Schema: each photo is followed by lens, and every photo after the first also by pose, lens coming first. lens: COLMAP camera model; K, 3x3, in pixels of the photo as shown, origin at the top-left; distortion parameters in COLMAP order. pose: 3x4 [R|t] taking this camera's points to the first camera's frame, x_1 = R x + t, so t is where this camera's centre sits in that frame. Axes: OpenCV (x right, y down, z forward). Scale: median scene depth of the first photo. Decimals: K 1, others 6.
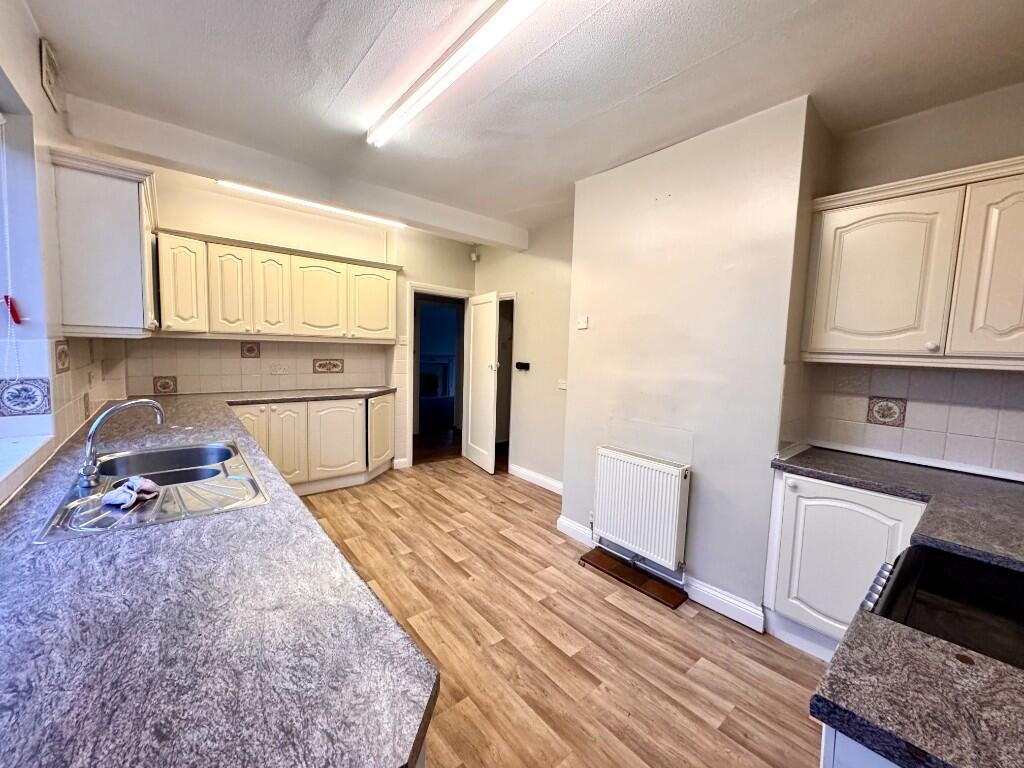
lens RADIAL K [[405.8, 0, 512.0], [0, 405.8, 384.0], [0, 0, 1]] dist [-0.000341, -0.000013]
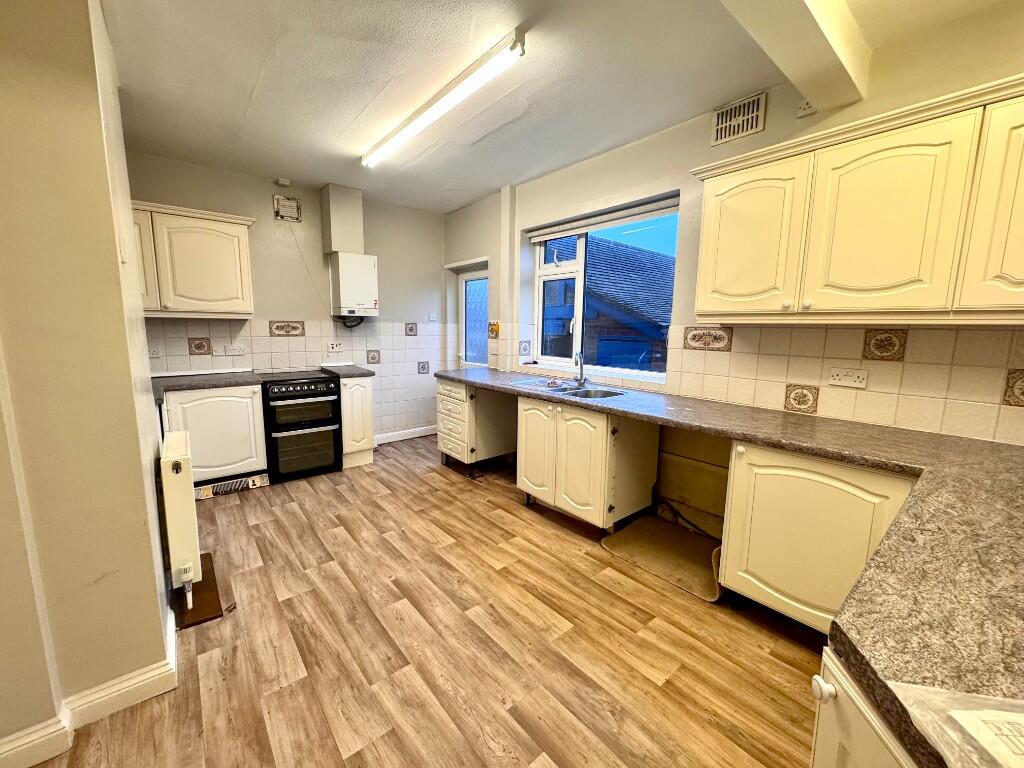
lens RADIAL K [[405.8, 0, 512.0], [0, 405.8, 384.0], [0, 0, 1]] dist [-0.000341, -0.000013]
pose [[-0.998839, -0.048152, -0.001688, -0.363733], [-0.047222, 0.971387, 0.232760, -0.164117], [-0.009568, 0.232570, -0.972533, 1.885282]]
